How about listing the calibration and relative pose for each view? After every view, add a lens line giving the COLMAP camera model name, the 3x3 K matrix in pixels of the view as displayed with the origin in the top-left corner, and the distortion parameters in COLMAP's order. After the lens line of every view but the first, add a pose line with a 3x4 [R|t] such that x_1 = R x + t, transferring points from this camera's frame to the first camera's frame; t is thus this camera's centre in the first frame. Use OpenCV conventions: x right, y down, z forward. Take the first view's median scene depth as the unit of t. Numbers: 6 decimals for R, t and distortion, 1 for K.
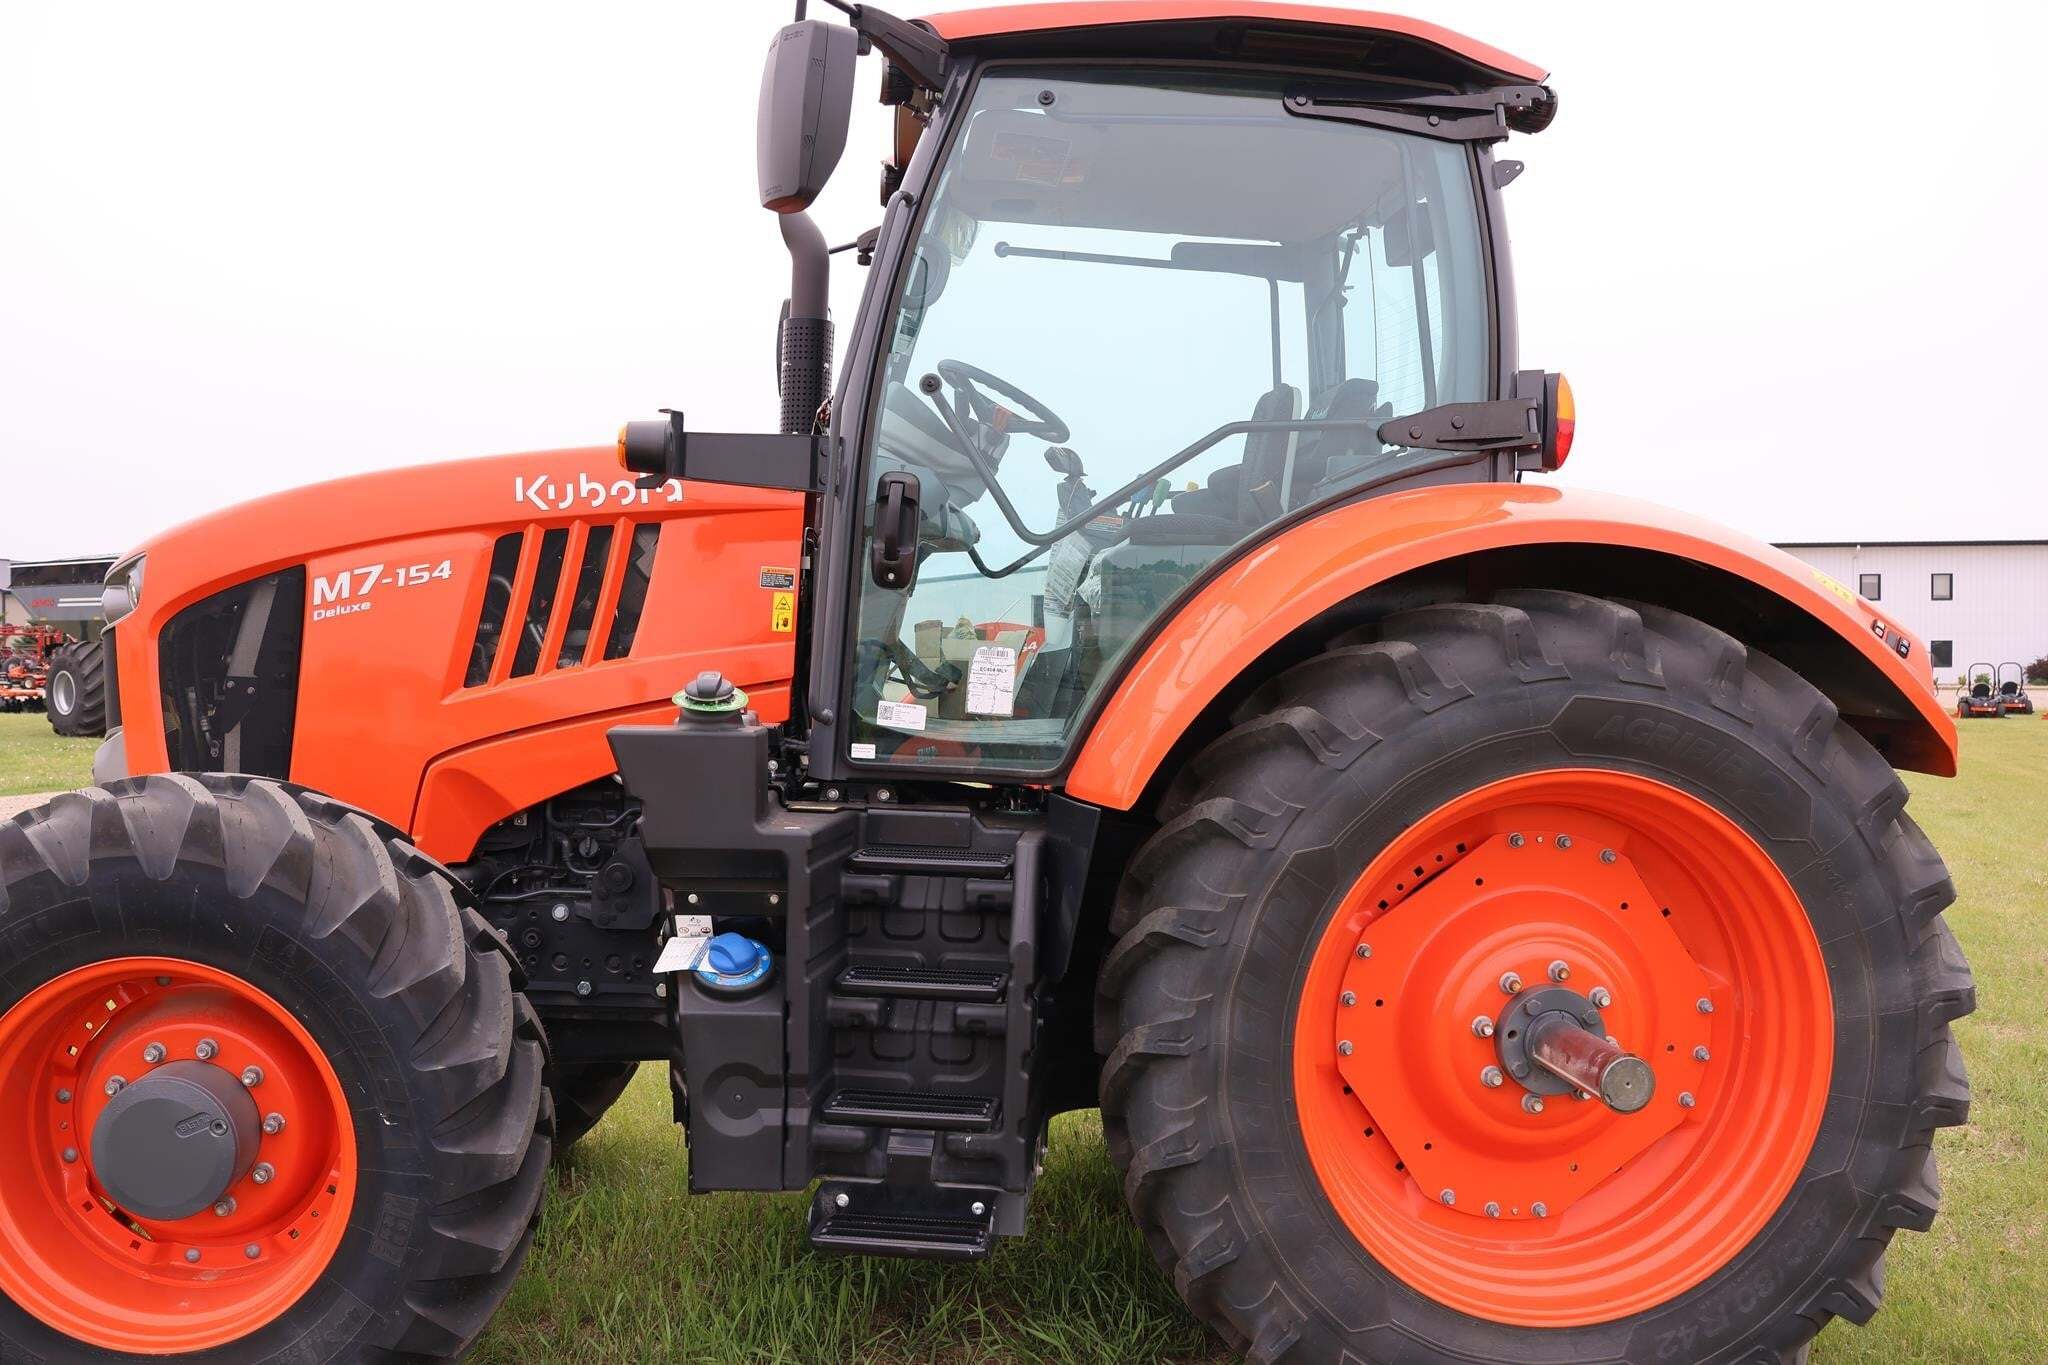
lens RADIAL K [[1735.9, 0, 1024.0], [0, 1735.9, 682.5], [0, 0, 1]] dist [-0.156648, 0.143591]
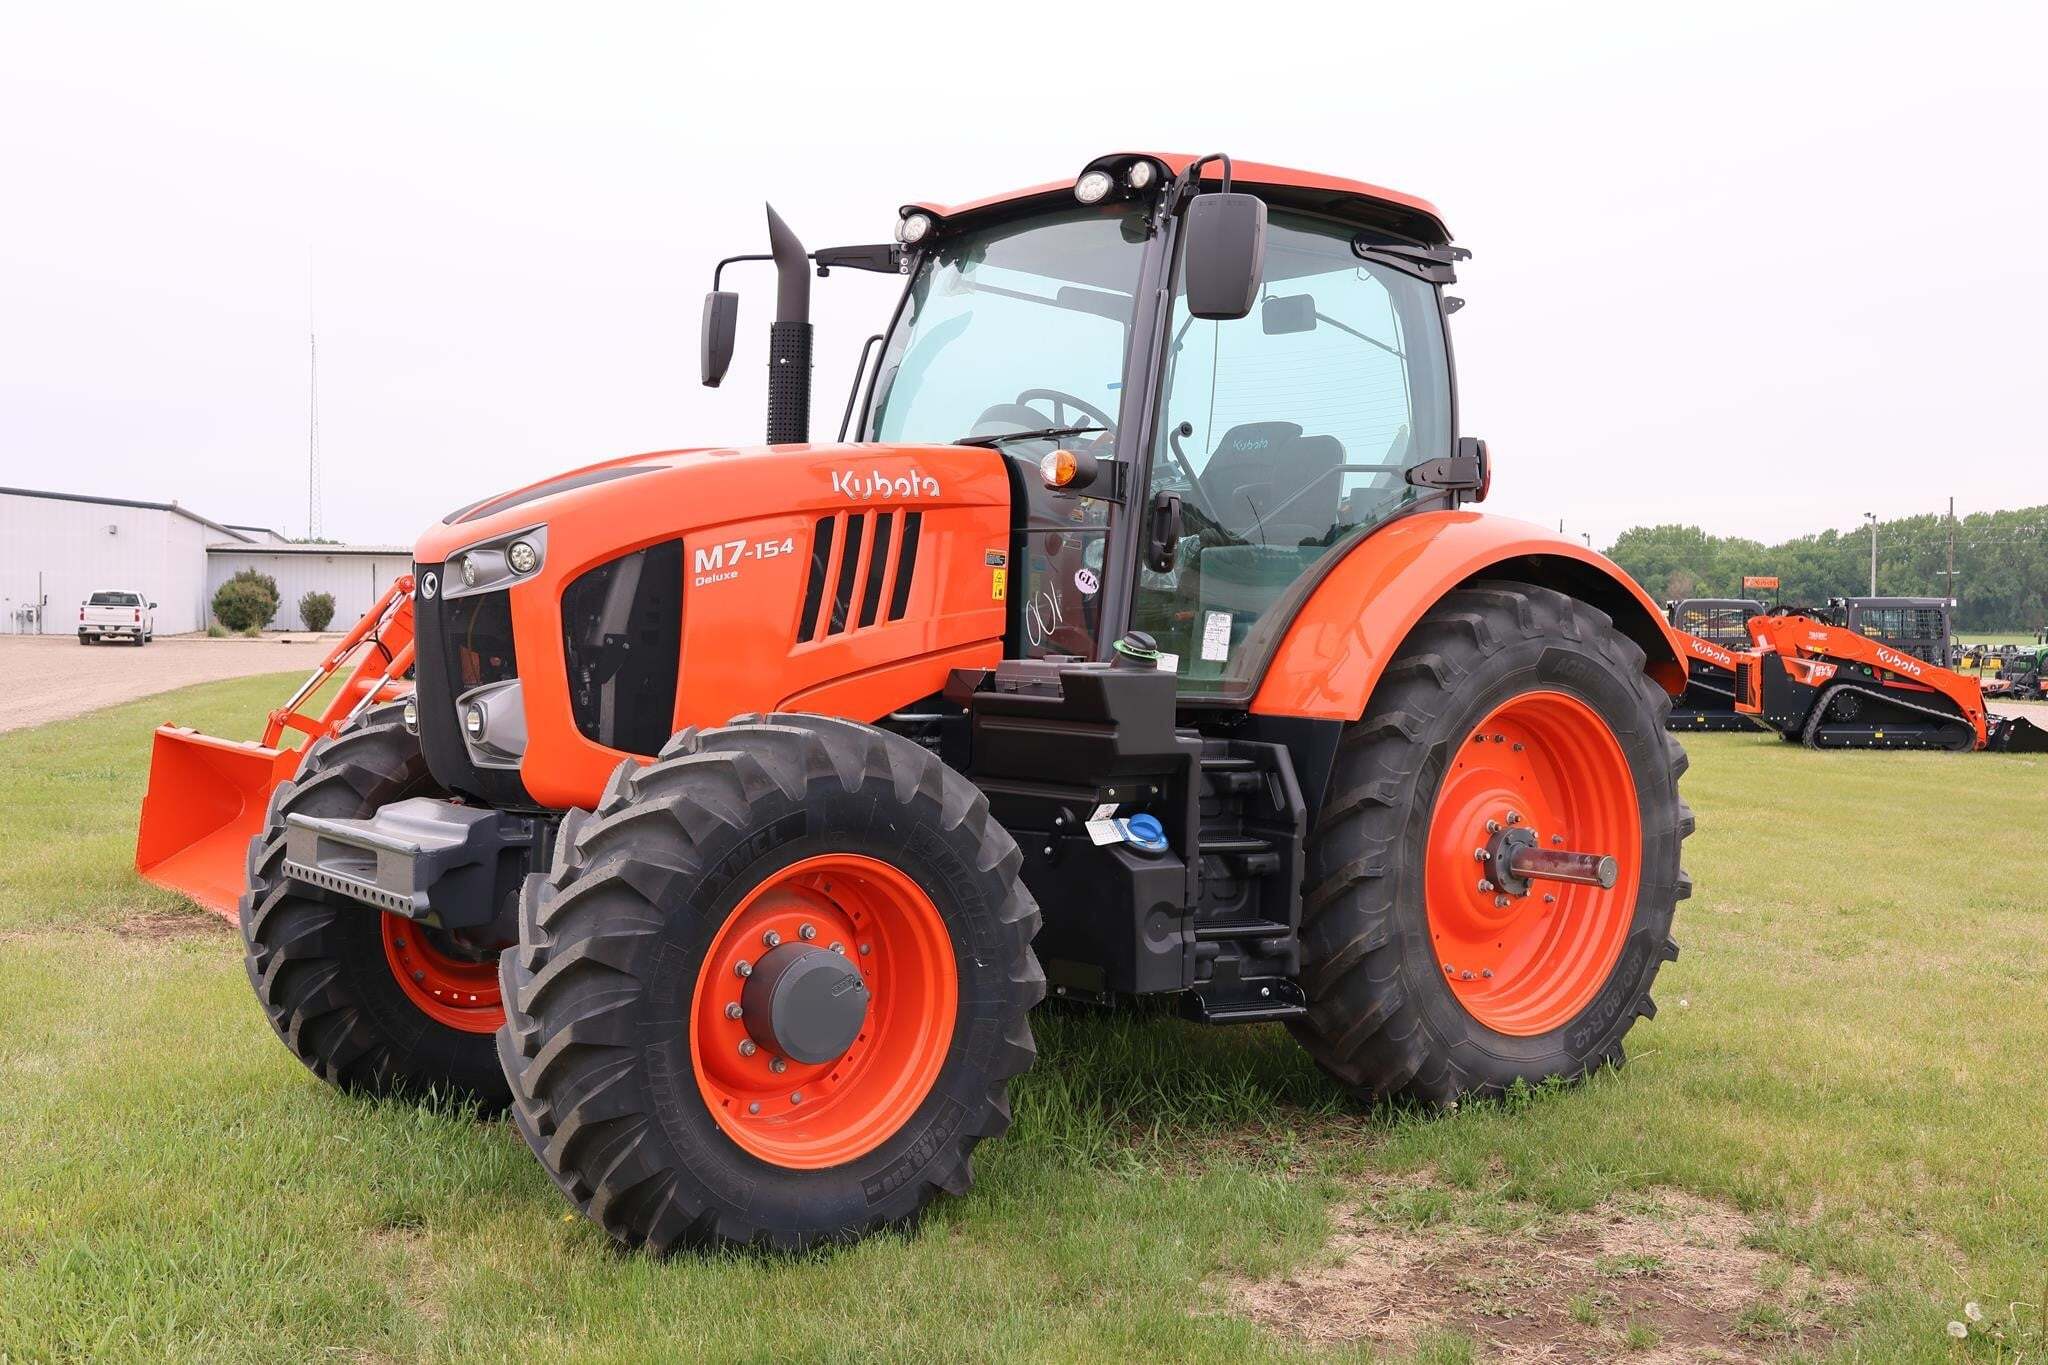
lens RADIAL K [[2073.2, 0, 1024.0], [0, 2073.2, 682.5], [0, 0, 1]] dist [-0.081210, 0.237785]
pose [[0.825837, -0.013141, 0.563755, -1.204776], [-0.000671, 0.999705, 0.024286, -0.005726], [-0.563908, -0.020434, 0.825585, -0.360765]]
